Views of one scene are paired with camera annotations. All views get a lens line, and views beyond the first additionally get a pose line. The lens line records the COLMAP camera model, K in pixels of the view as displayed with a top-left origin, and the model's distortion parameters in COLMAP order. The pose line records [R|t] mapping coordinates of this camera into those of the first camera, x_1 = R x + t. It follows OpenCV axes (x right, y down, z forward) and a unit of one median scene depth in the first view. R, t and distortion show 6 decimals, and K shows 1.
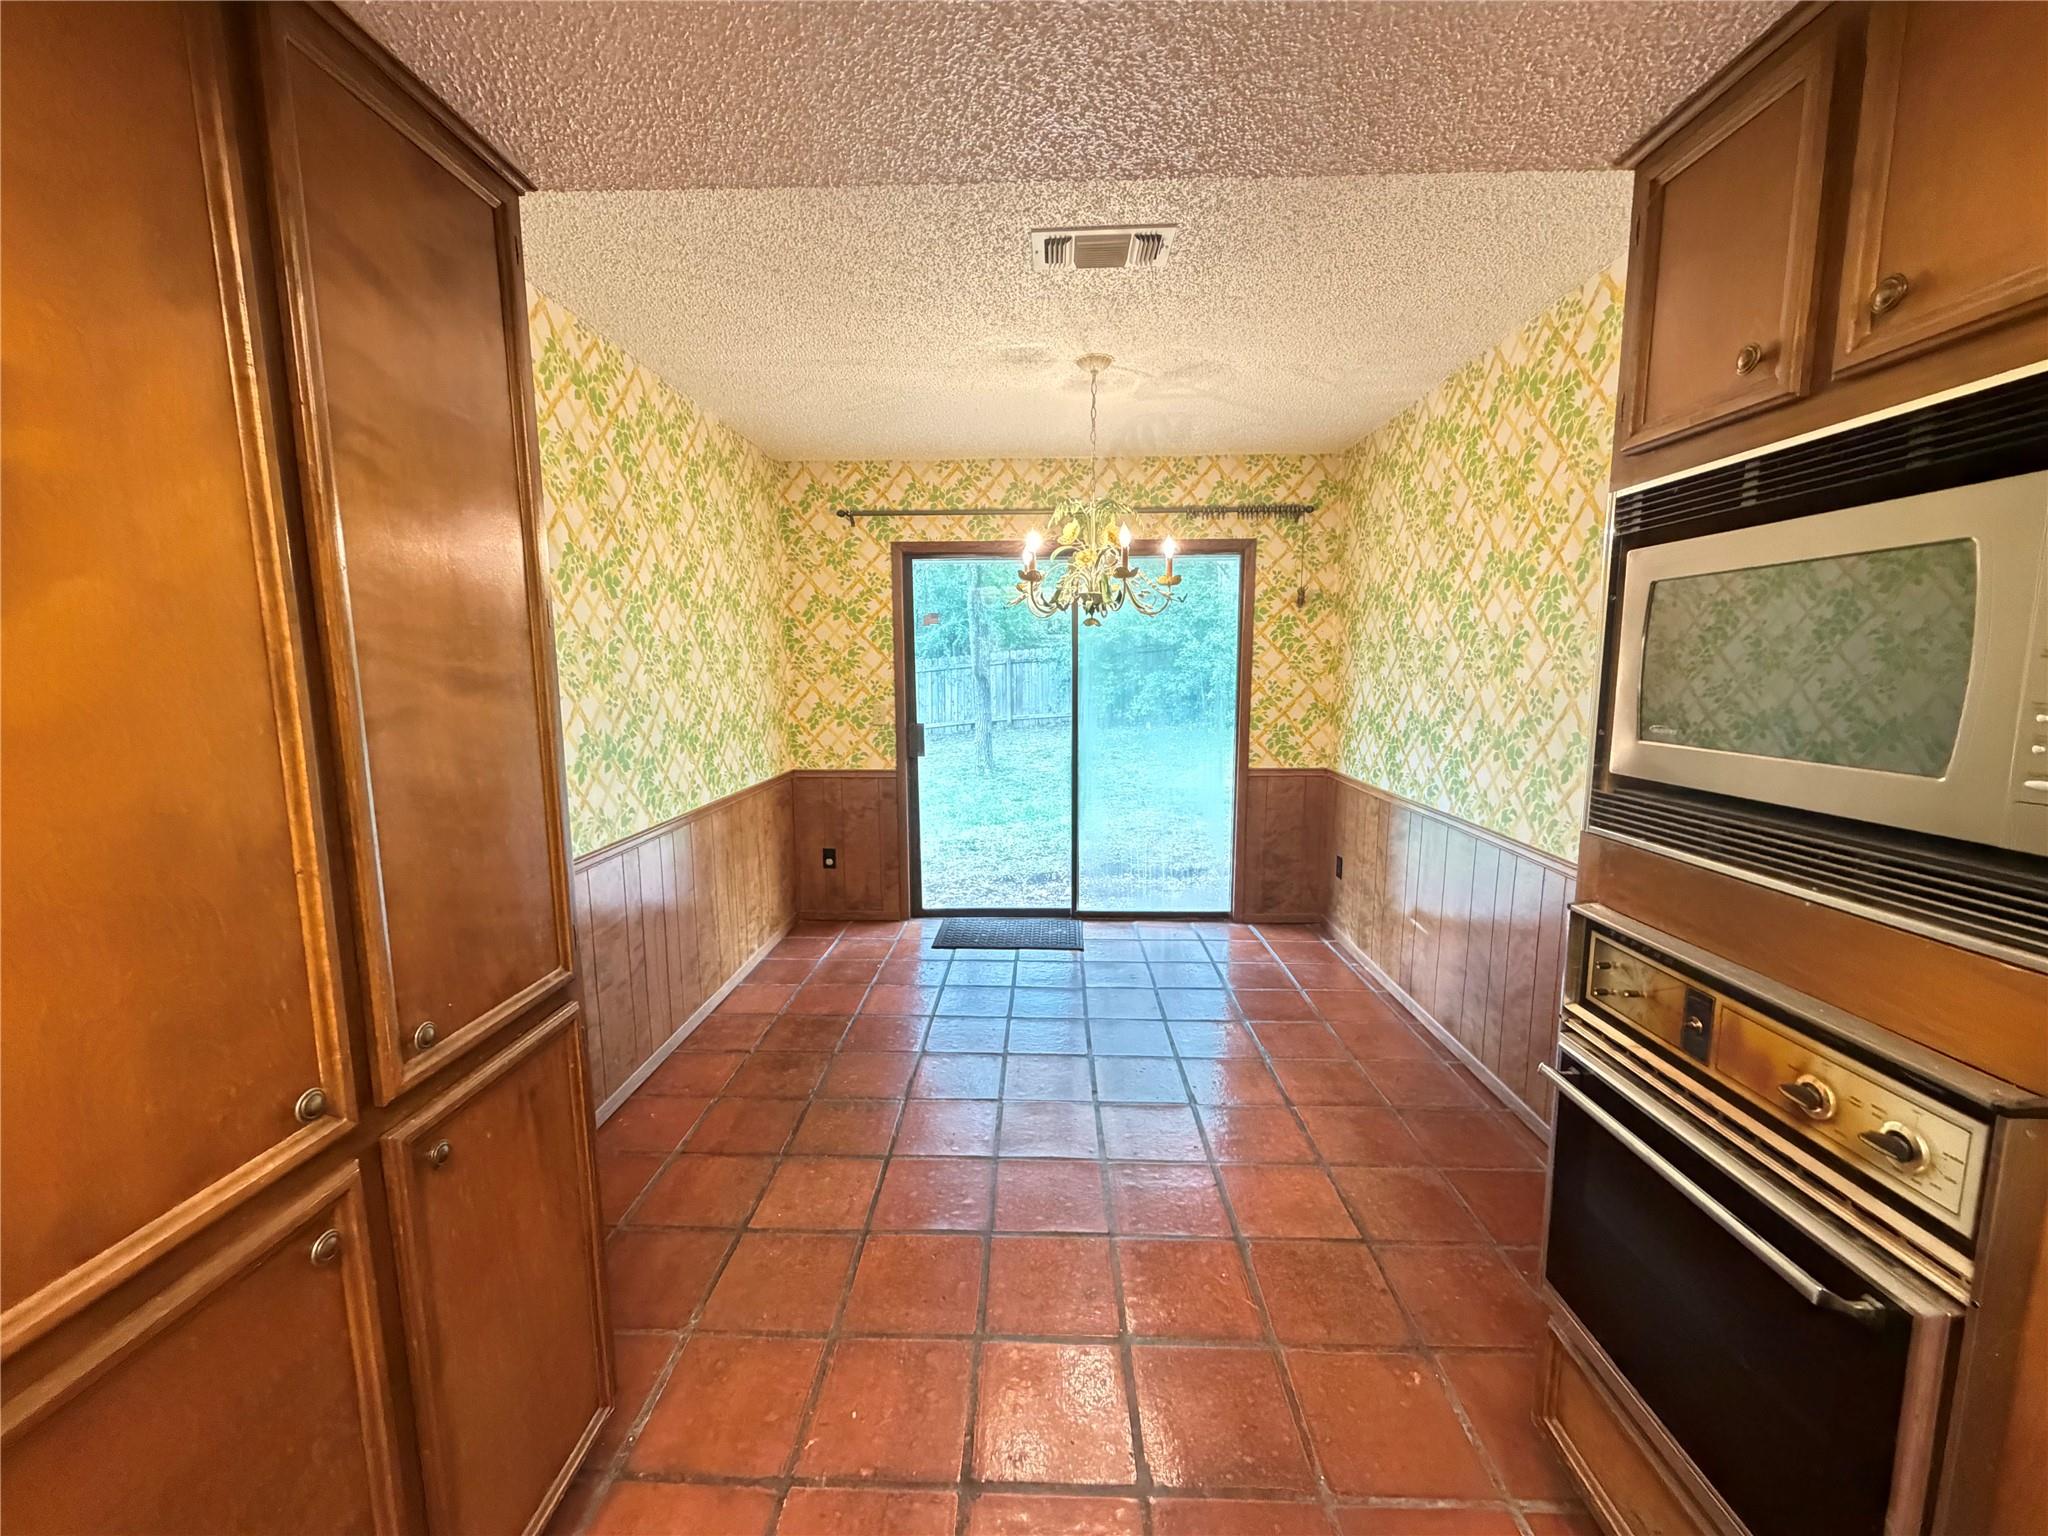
lens RADIAL K [[821.1, 0, 1016.6], [0, 821.1, 766.8], [0, 0, 1]] dist [0.001262, -0.000830]
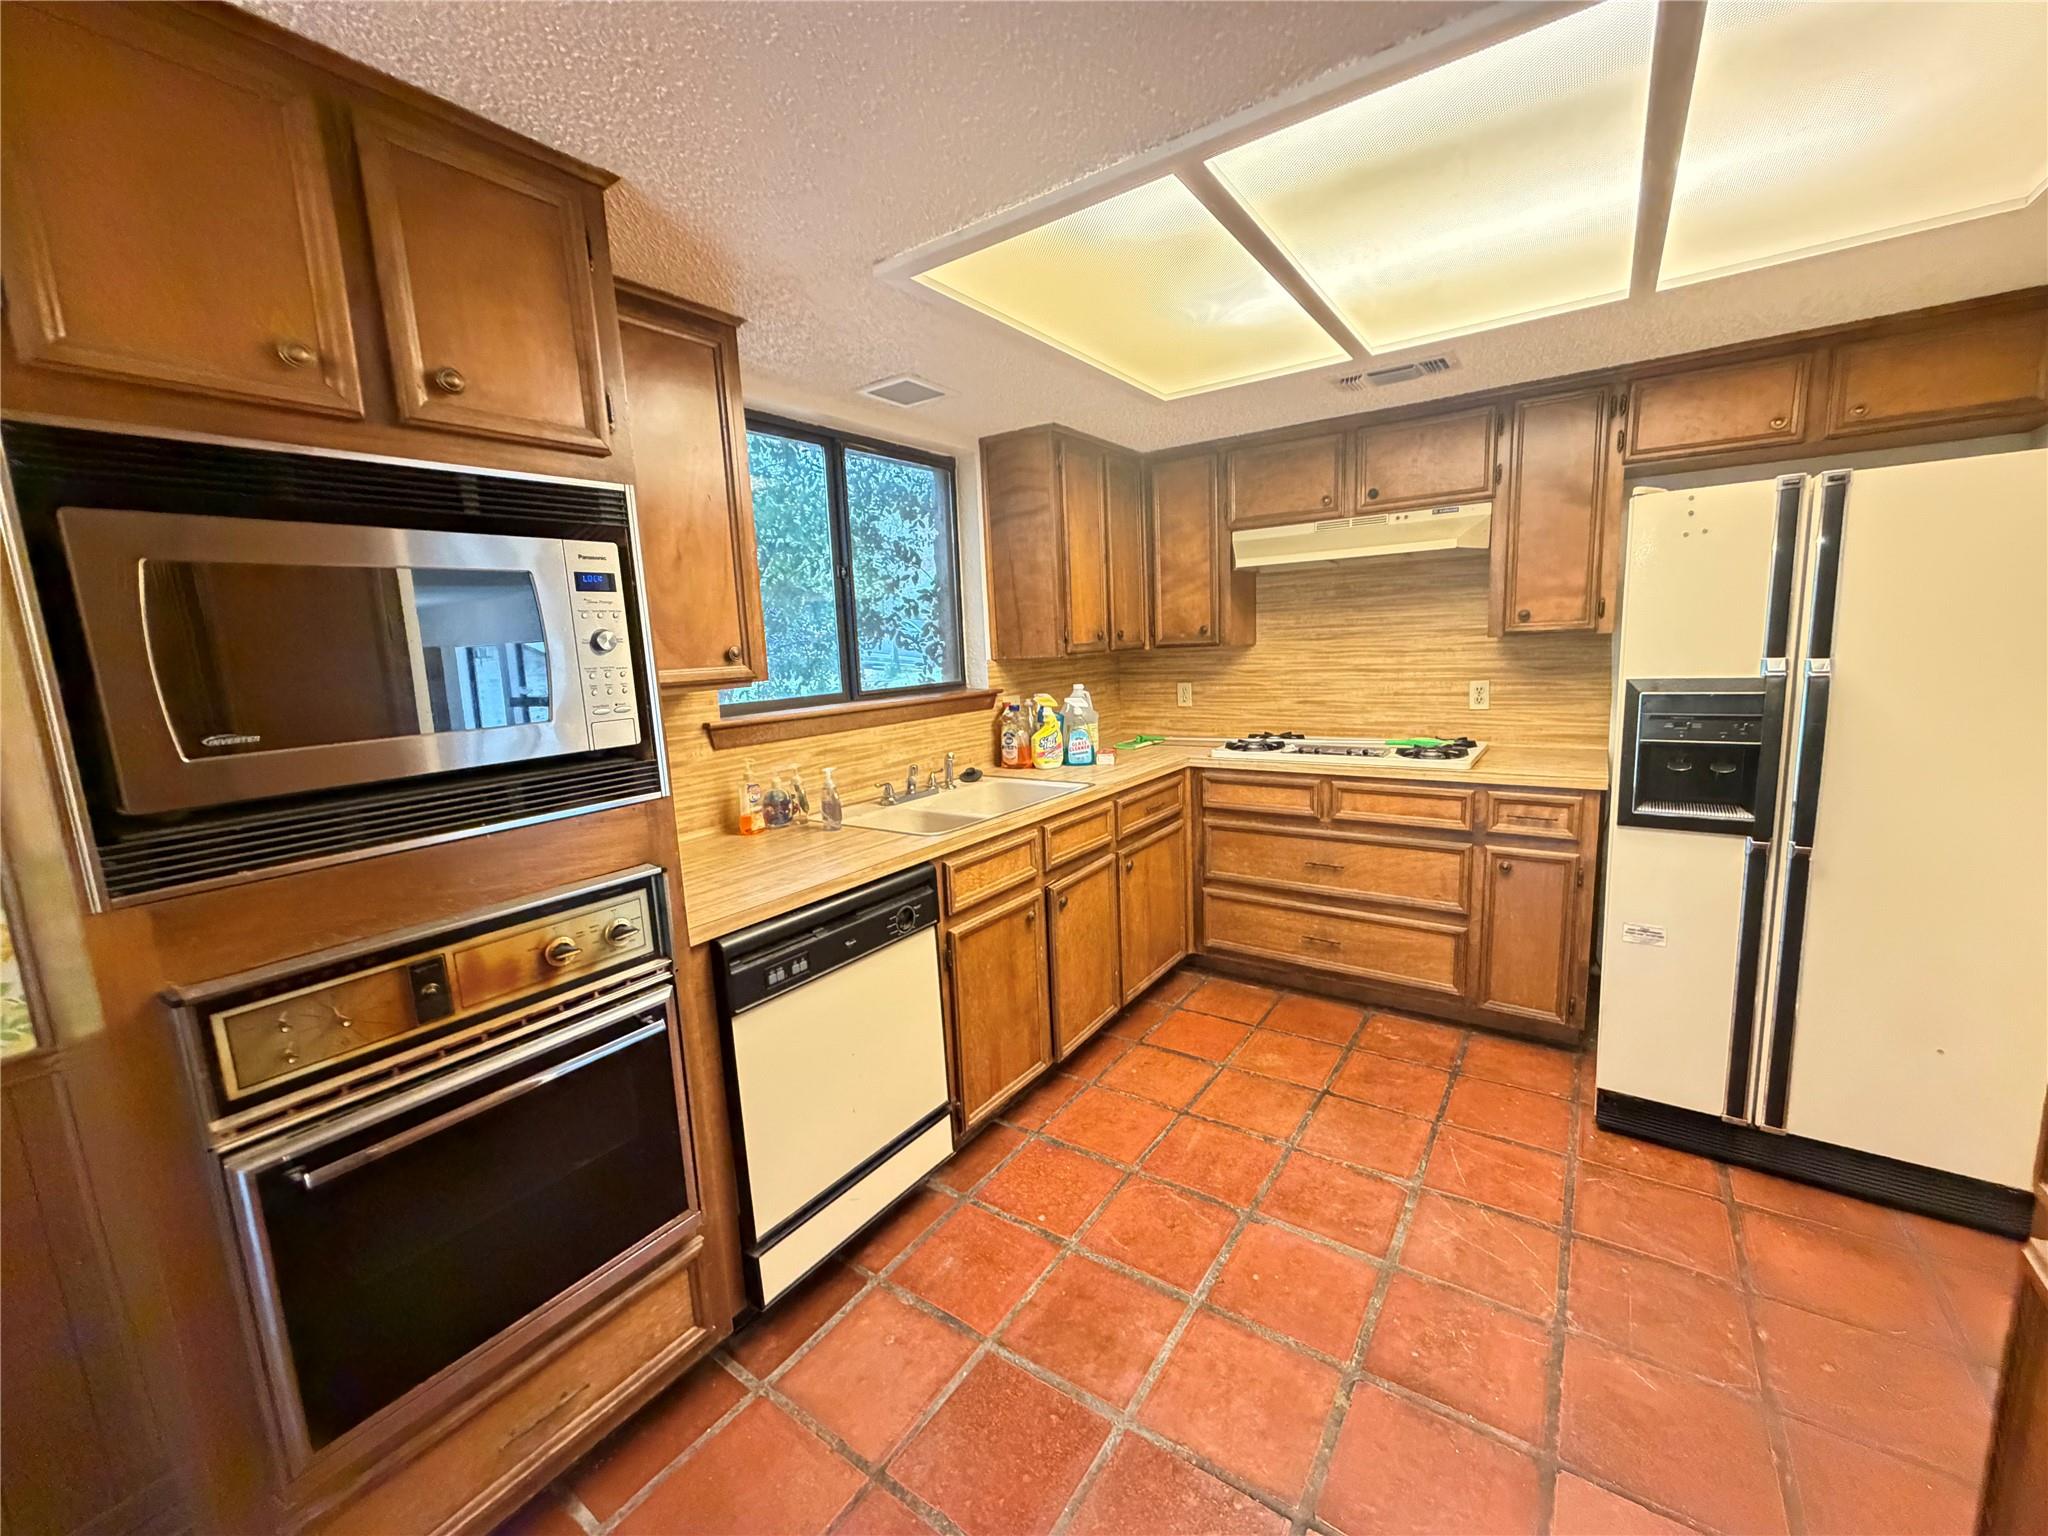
lens RADIAL K [[821.1, 0, 1021.0], [0, 821.1, 770.3], [0, 0, 1]] dist [0.001262, -0.000830]
pose [[-0.836373, -0.036670, 0.546933, -0.179472], [0.124707, 0.958868, 0.254992, -0.063488], [-0.533787, 0.281475, -0.797397, 0.619872]]
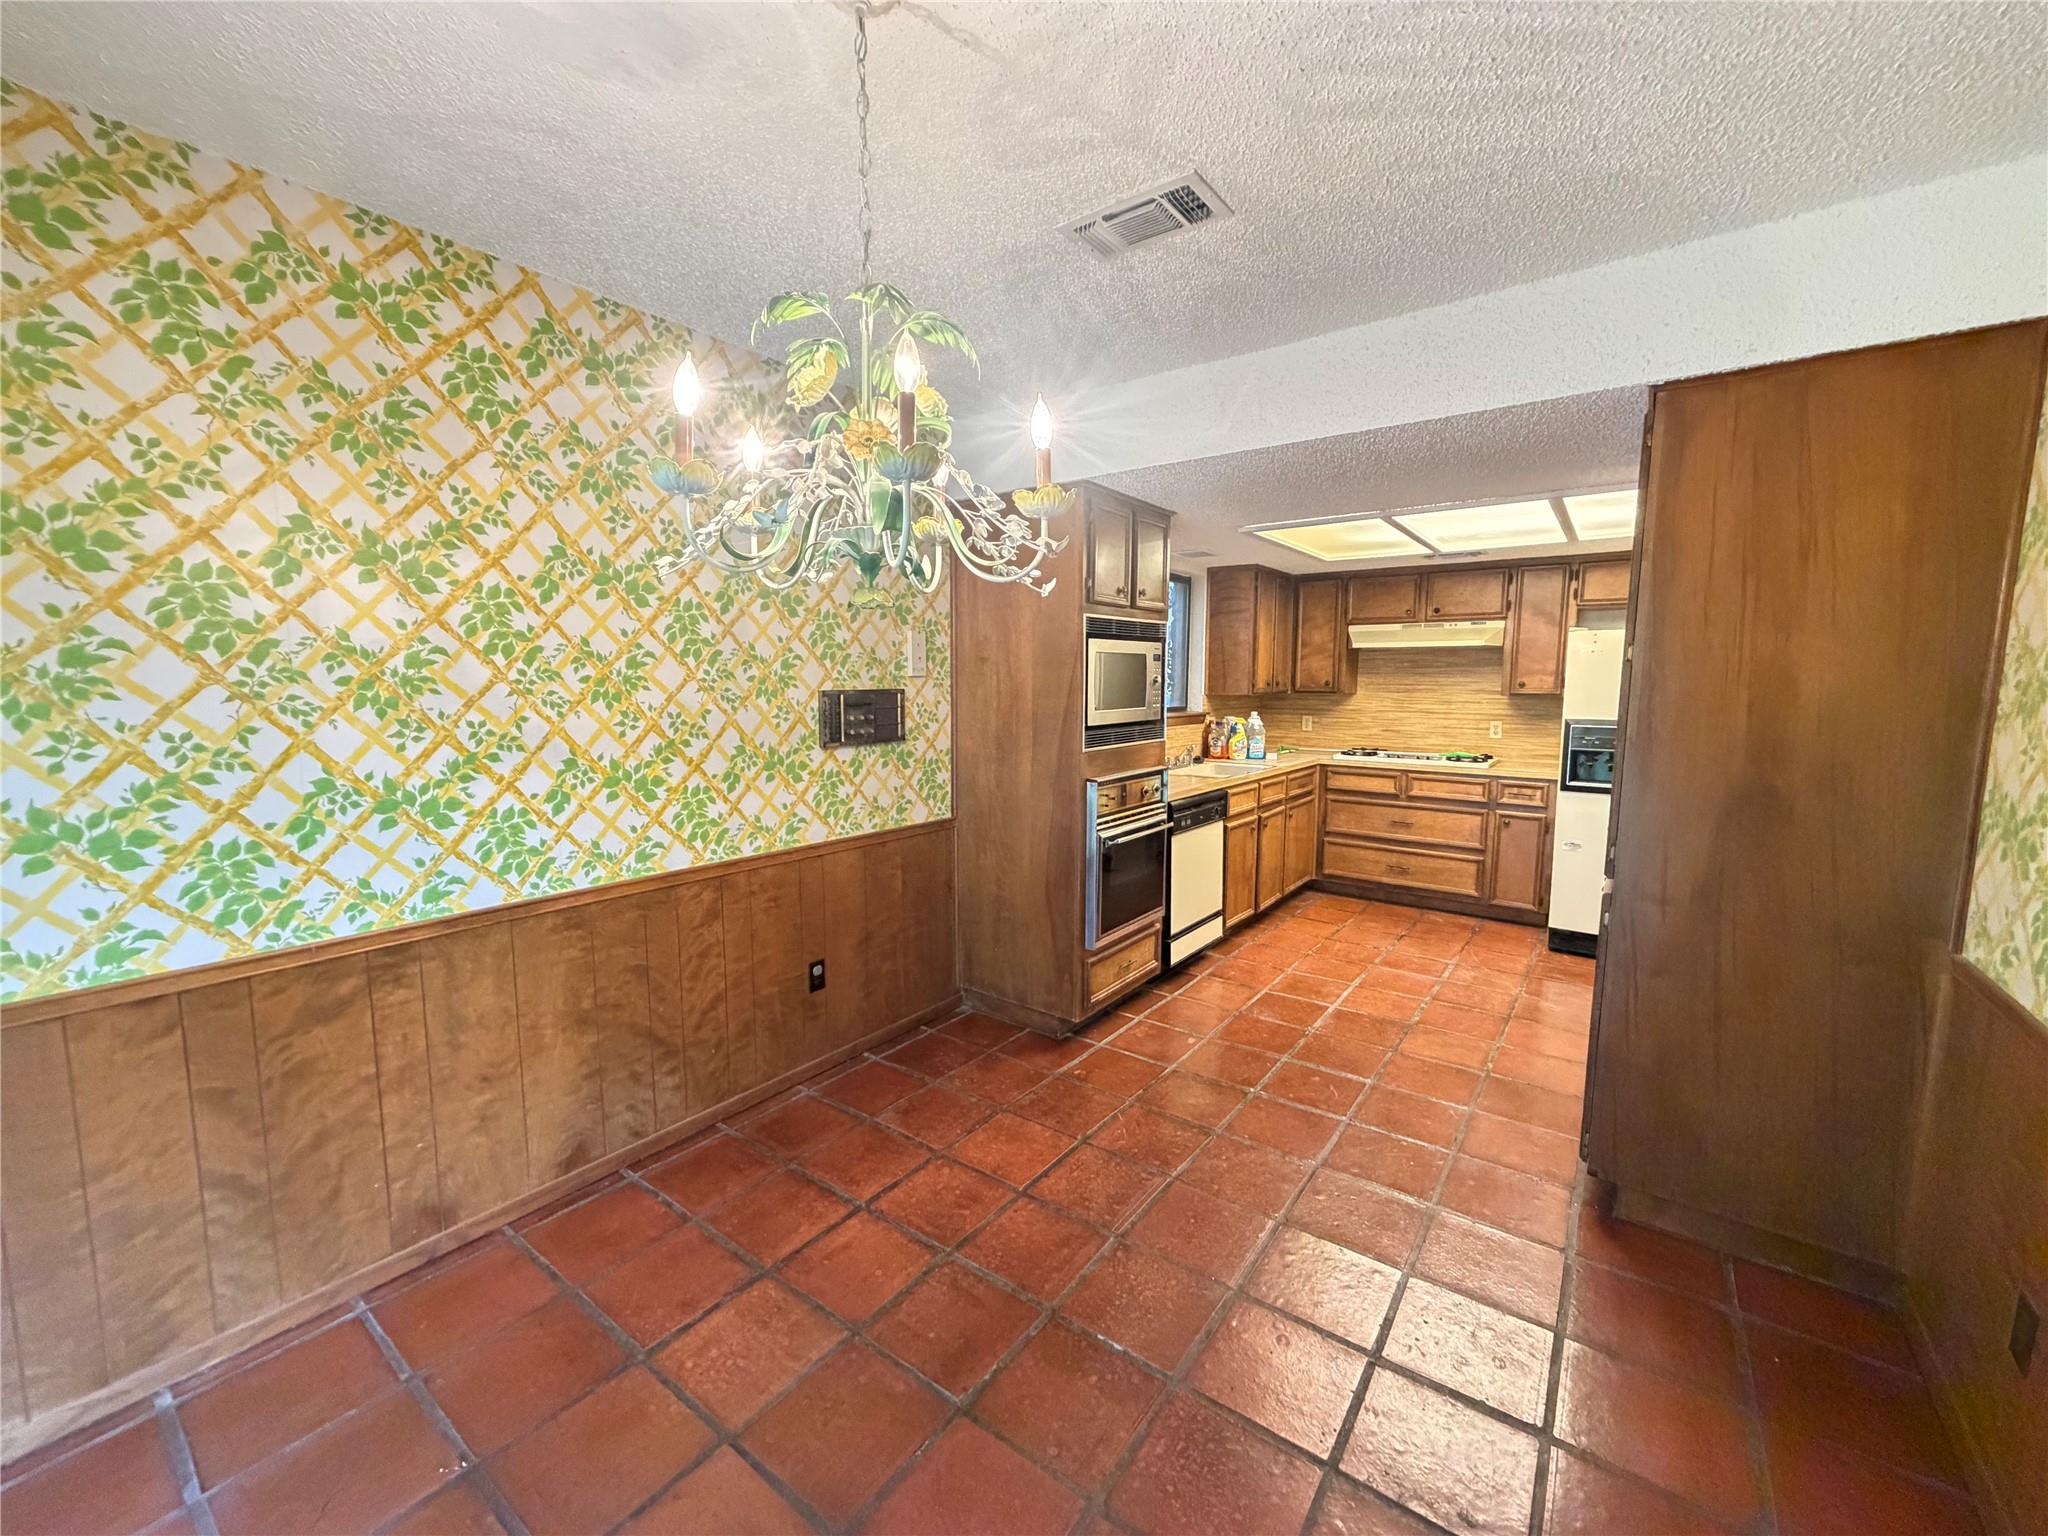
lens RADIAL K [[821.1, 0, 1021.8], [0, 821.1, 770.4], [0, 0, 1]] dist [0.001262, -0.000830]
pose [[-0.819648, -0.054820, 0.570239, -0.294703], [0.079906, 0.974739, 0.208562, -0.214436], [-0.567267, 0.216513, -0.794563, 1.689623]]
